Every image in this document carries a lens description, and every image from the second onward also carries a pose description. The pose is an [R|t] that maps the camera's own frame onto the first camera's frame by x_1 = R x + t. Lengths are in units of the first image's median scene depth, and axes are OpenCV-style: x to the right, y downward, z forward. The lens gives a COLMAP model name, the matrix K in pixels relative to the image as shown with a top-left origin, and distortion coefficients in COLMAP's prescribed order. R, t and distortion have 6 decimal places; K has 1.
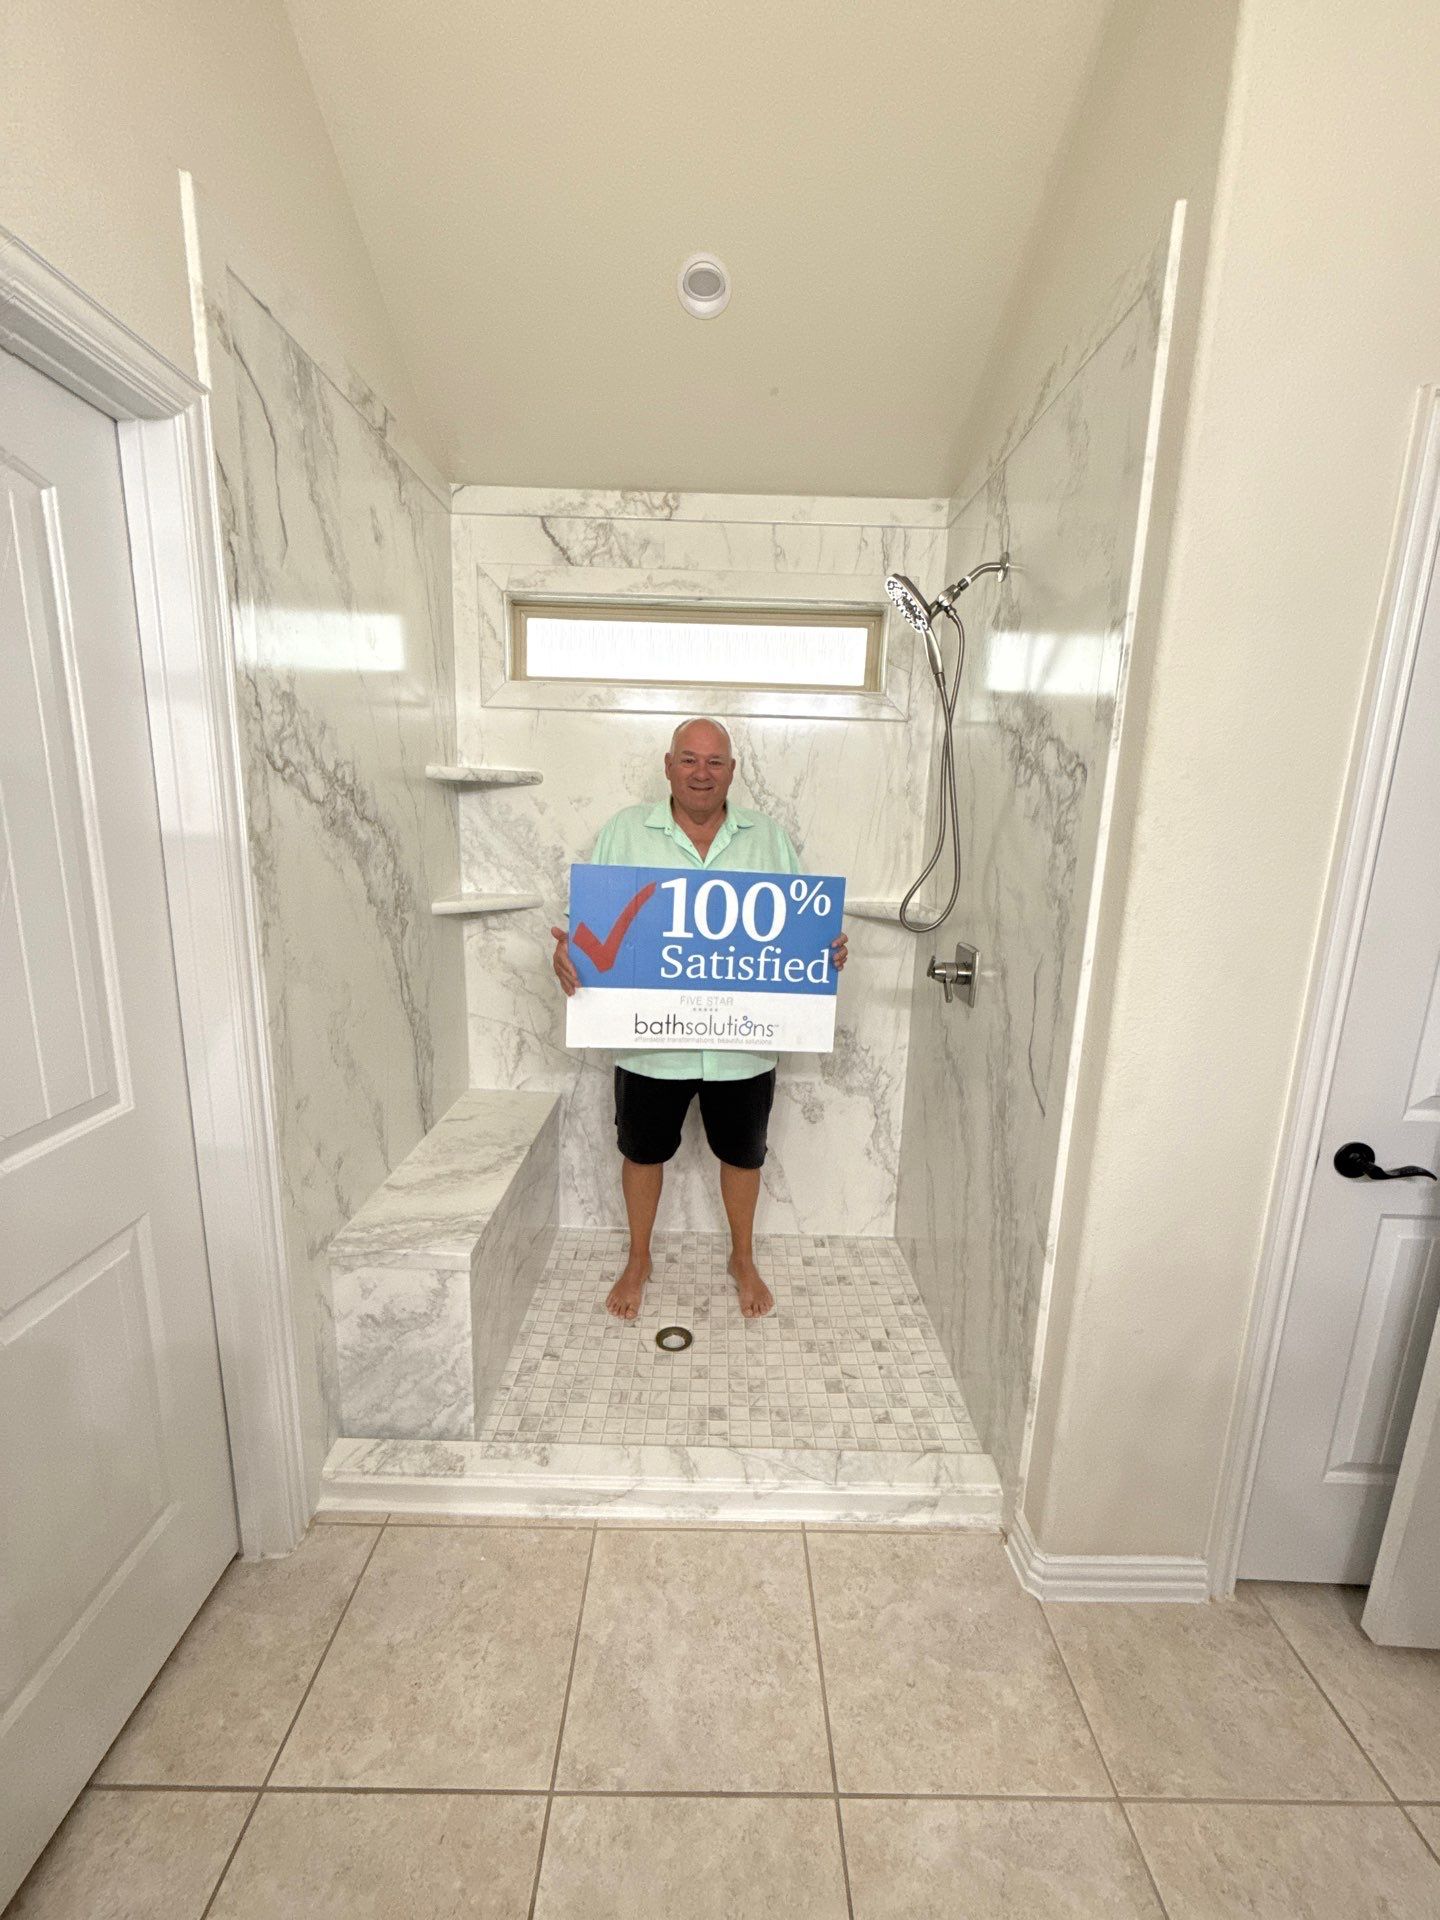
lens RADIAL K [[762.9, 0, 720.0], [0, 762.9, 960.0], [0, 0, 1]] dist [0.000005, 0.000065]
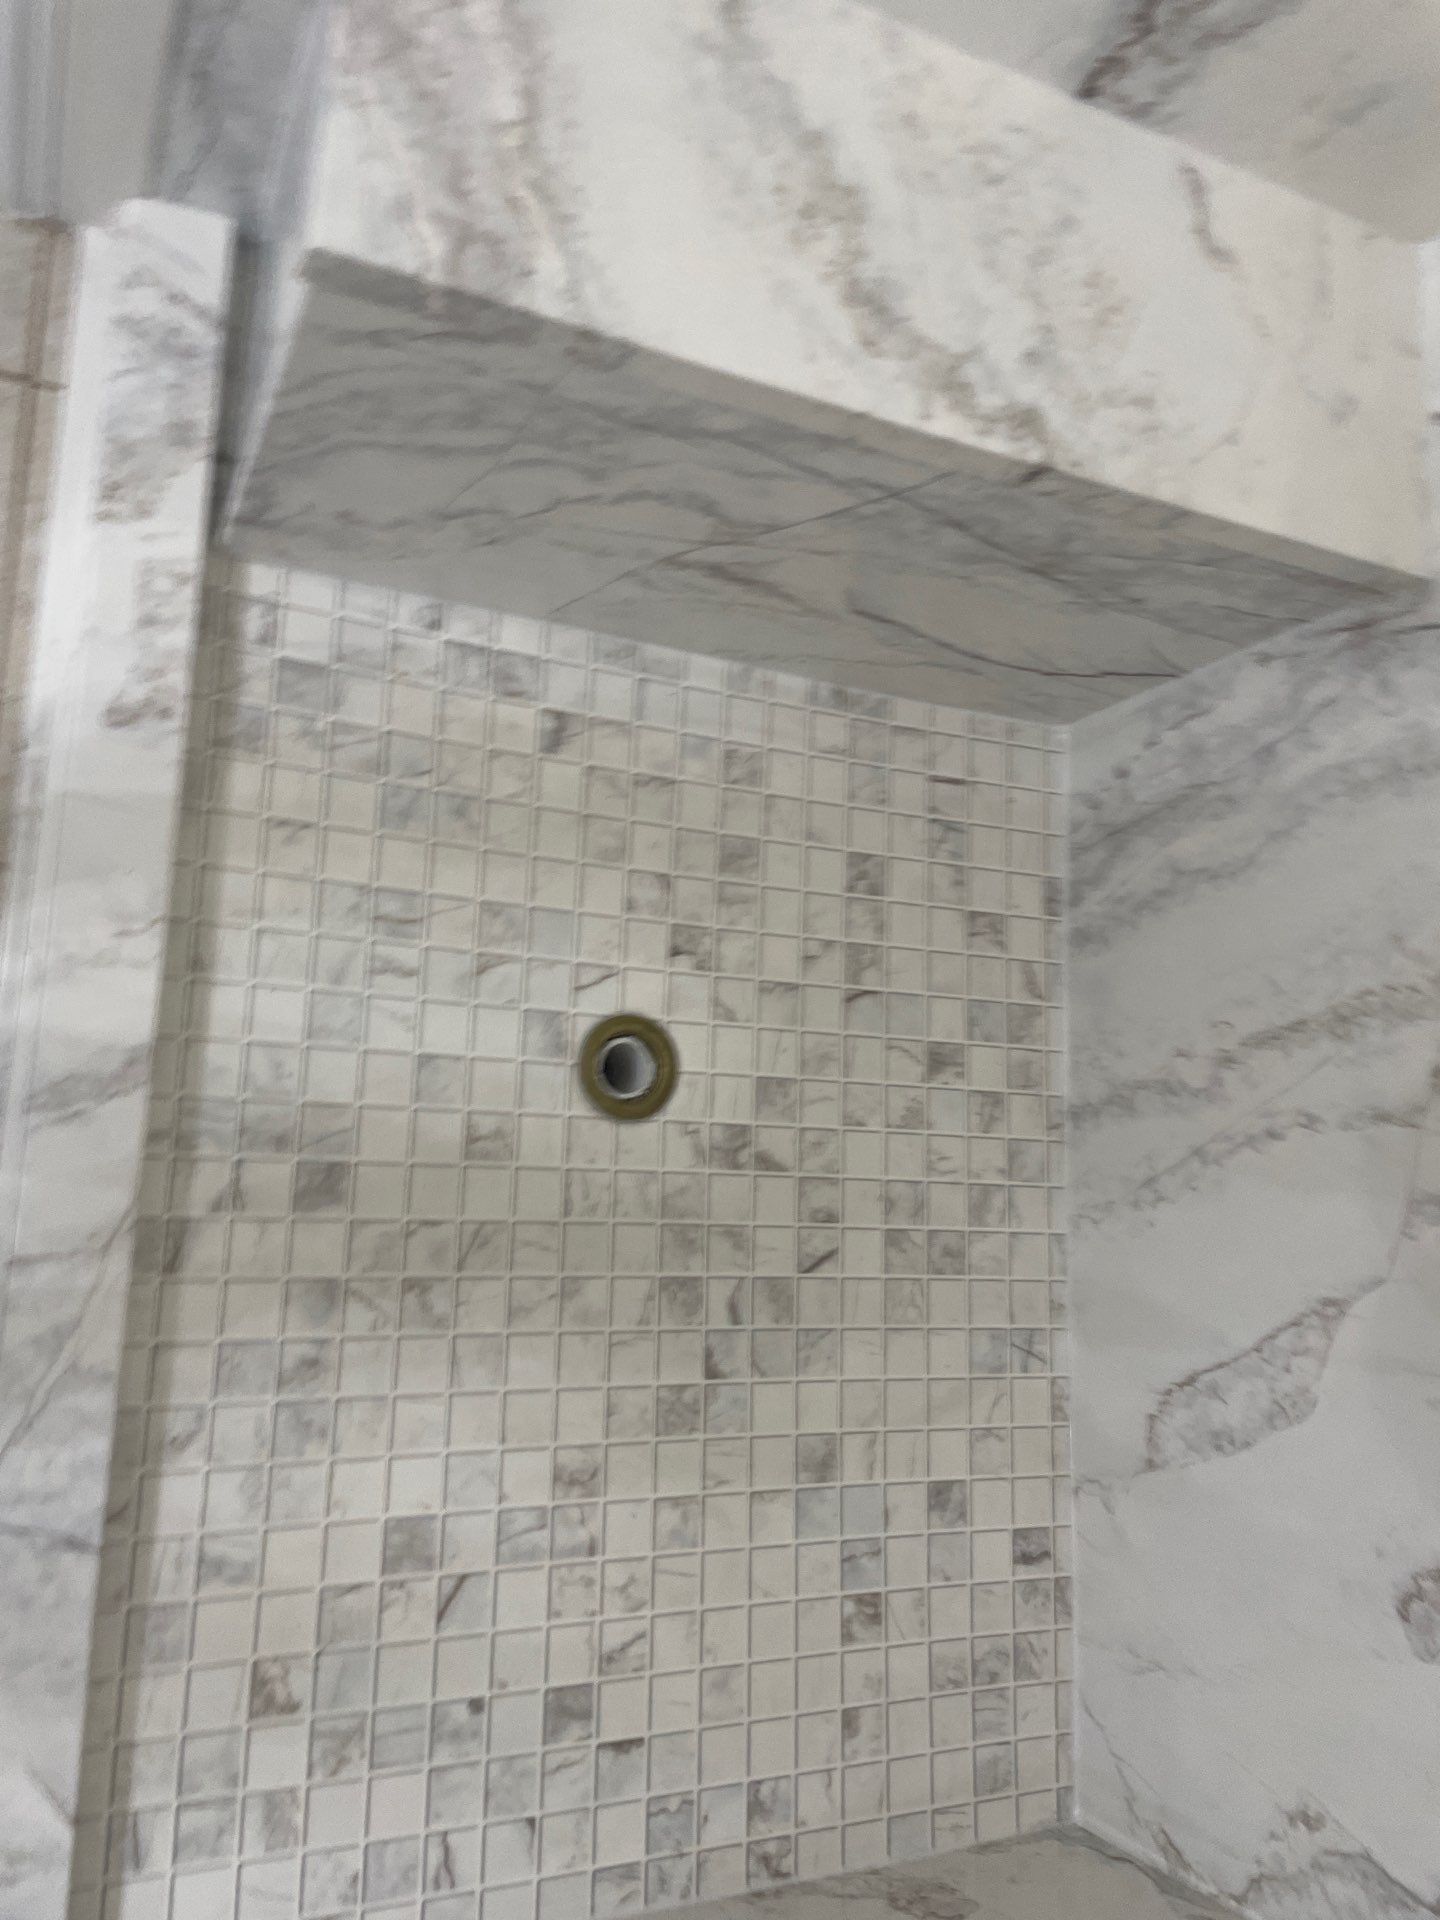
lens RADIAL K [[1437.5, 0, 742.5], [0, 1437.5, 945.6], [0, 0, 1]] dist [0.083644, -0.110139]
pose [[-0.015556, 0.979366, -0.201494, 0.016787], [-0.603251, 0.151517, 0.783027, -0.058856], [0.797400, 0.133732, 0.588447, 0.623598]]
